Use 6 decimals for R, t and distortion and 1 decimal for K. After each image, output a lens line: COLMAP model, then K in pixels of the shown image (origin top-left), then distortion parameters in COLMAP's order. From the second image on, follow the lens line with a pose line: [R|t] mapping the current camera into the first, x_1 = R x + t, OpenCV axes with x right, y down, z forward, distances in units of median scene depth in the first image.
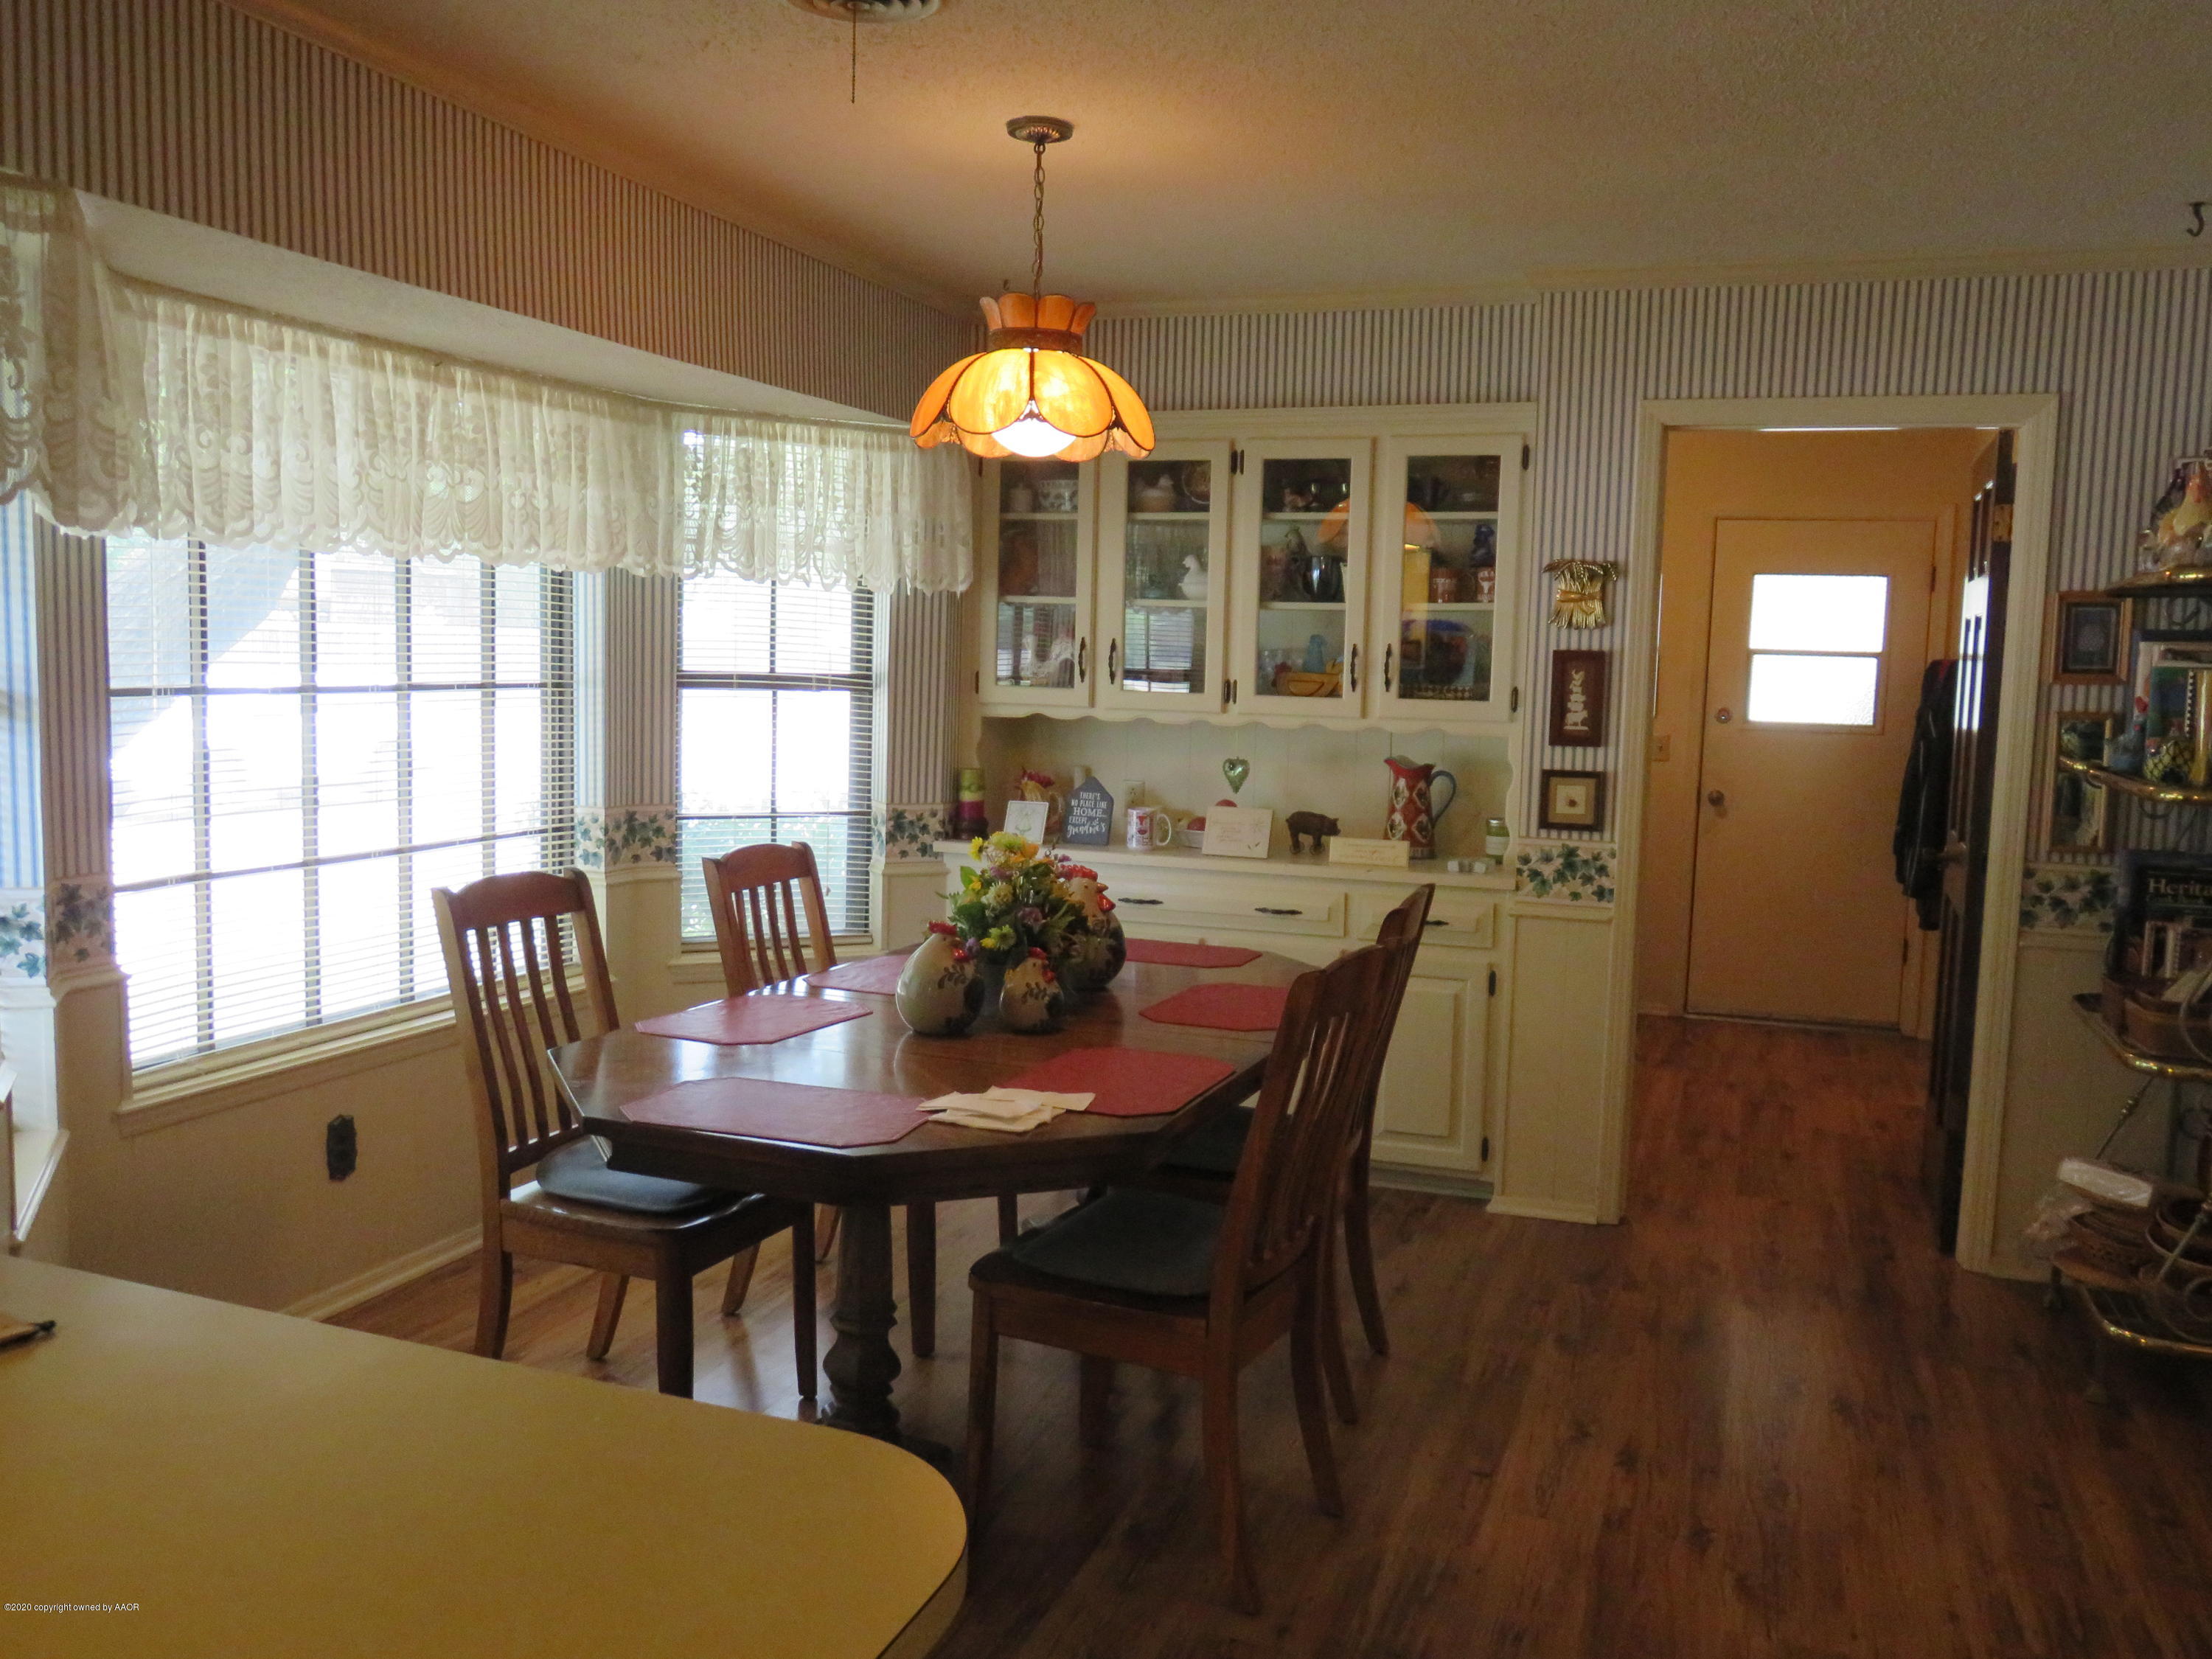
lens RADIAL K [[1824.4, 0, 1101.9], [0, 1824.4, 834.2], [0, 0, 1]] dist [-0.015315, 0.024687]
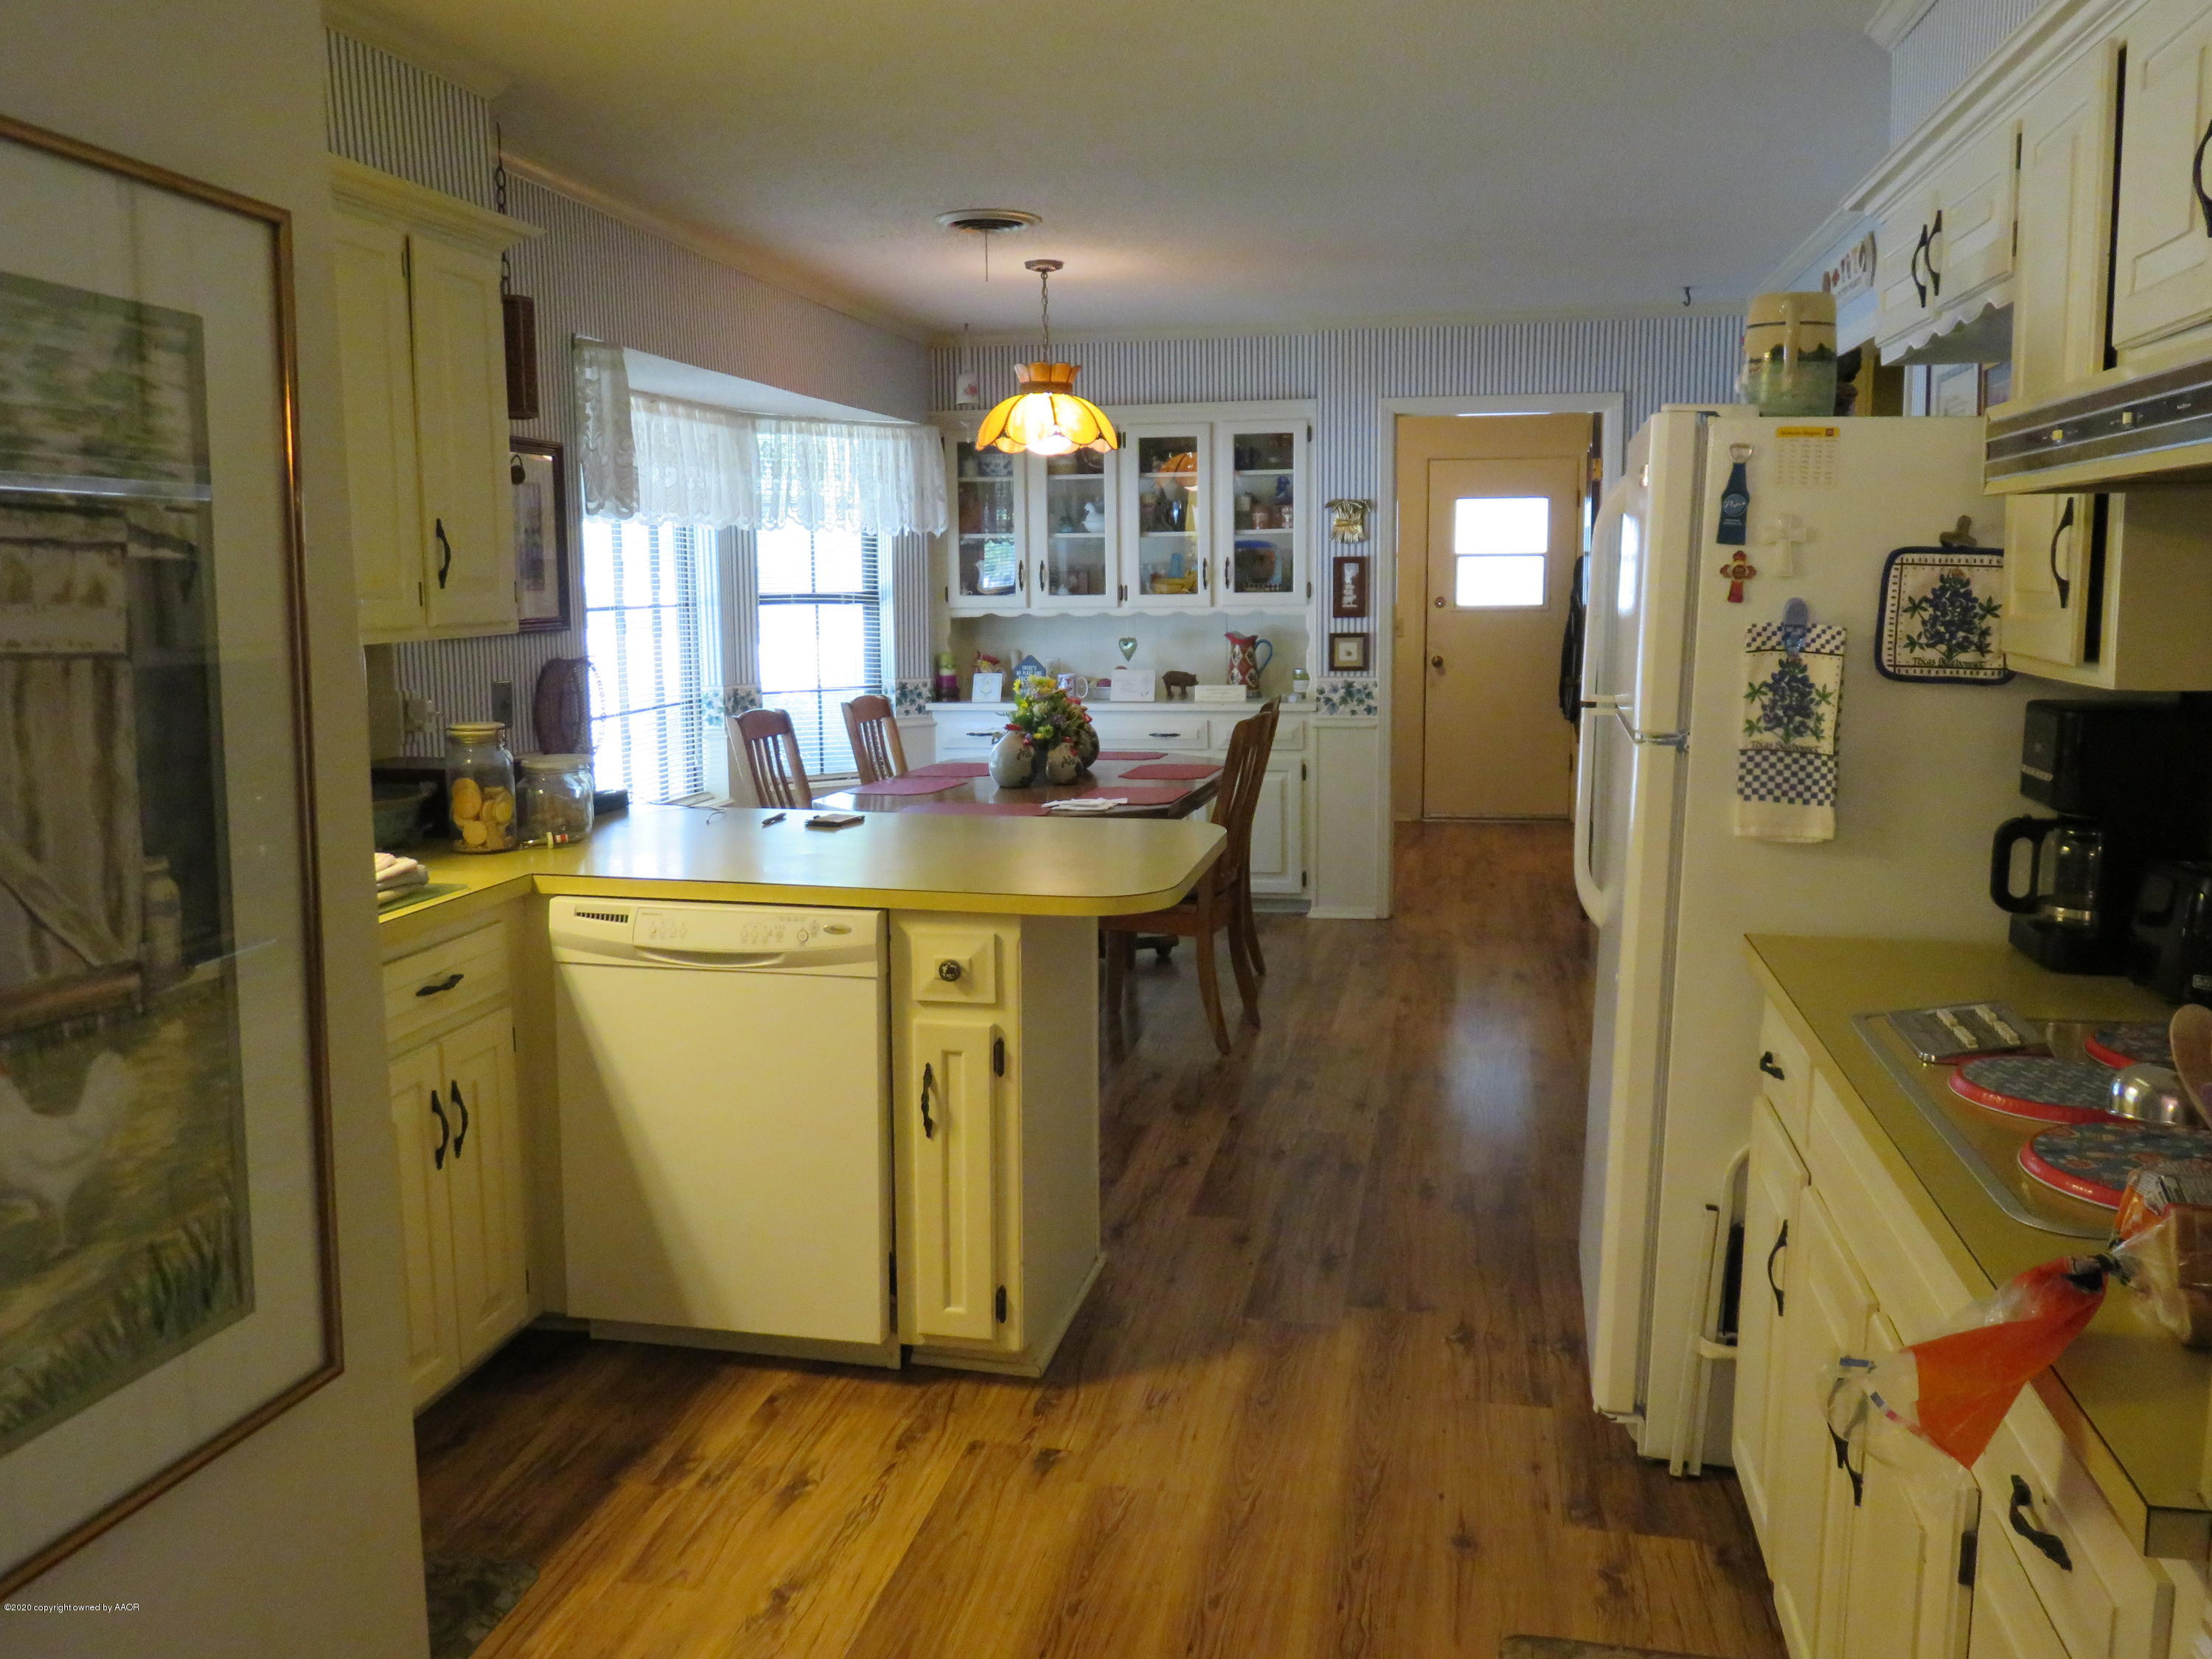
lens RADIAL K [[1824.4, 0, 1107.3], [0, 1824.4, 831.7], [0, 0, 1]] dist [-0.015315, 0.024687]
pose [[0.988213, -0.057525, 0.141868, -0.175875], [0.052010, 0.997751, 0.042284, 0.056975], [-0.143981, -0.034407, 0.988982, -0.520402]]
